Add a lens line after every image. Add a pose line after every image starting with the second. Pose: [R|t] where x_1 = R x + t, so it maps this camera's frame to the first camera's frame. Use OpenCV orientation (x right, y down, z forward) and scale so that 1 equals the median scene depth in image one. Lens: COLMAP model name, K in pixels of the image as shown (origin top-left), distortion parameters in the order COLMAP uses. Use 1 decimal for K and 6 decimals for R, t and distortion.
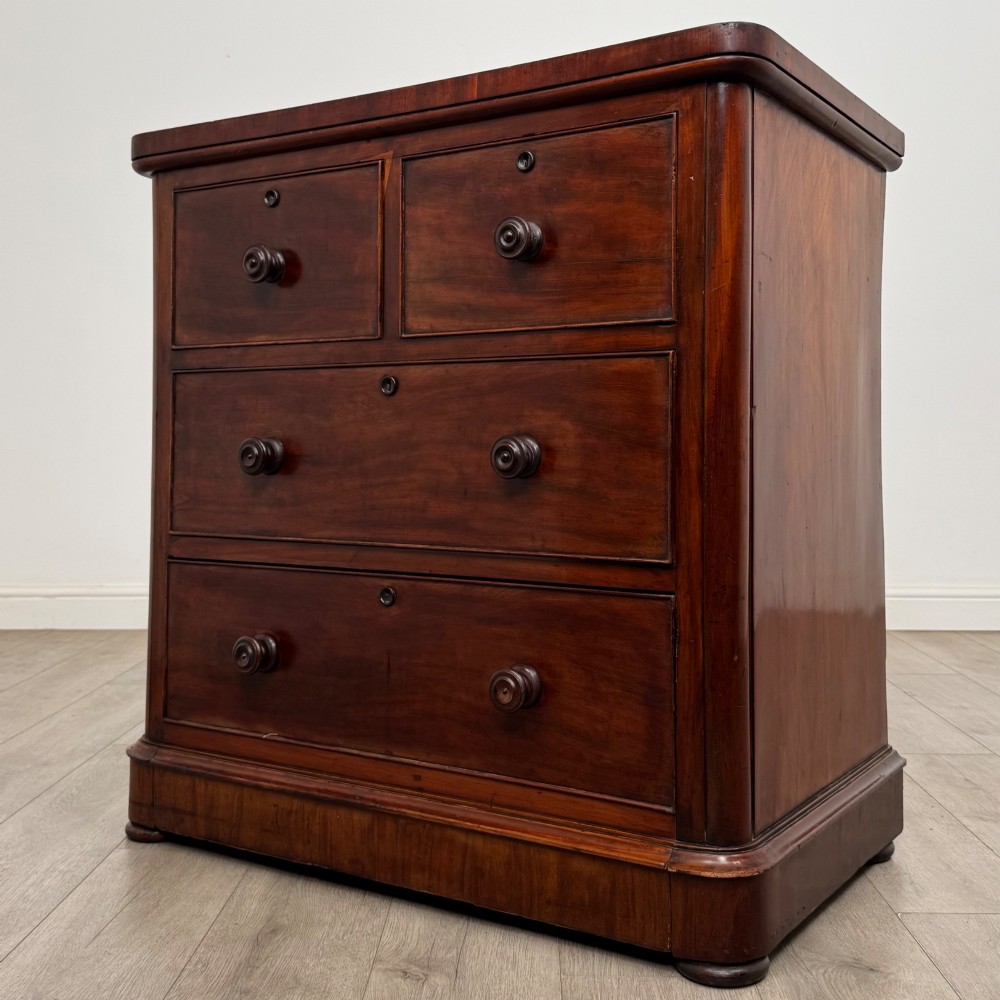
lens RADIAL K [[1221.8, 0, 555.3], [0, 1221.8, 411.0], [0, 0, 1]] dist [0.193895, -0.398178]
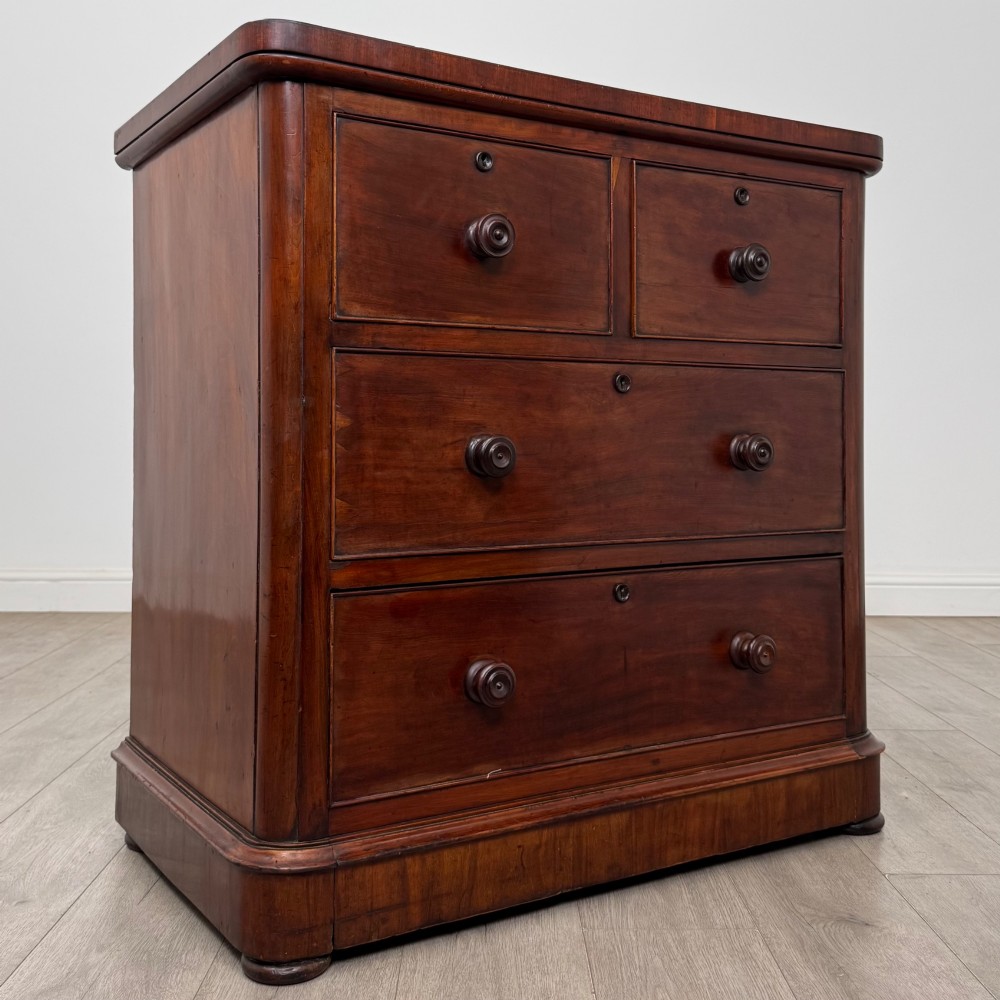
lens RADIAL K [[1166.0, 0, 512.4], [0, 1166.0, 407.5], [0, 0, 1]] dist [0.186459, -0.399313]
pose [[0.436470, 0.021135, 0.899471, -1.043569], [-0.020832, 0.999693, -0.013382, 0.014019], [-0.899478, -0.012897, 0.436776, 0.666141]]
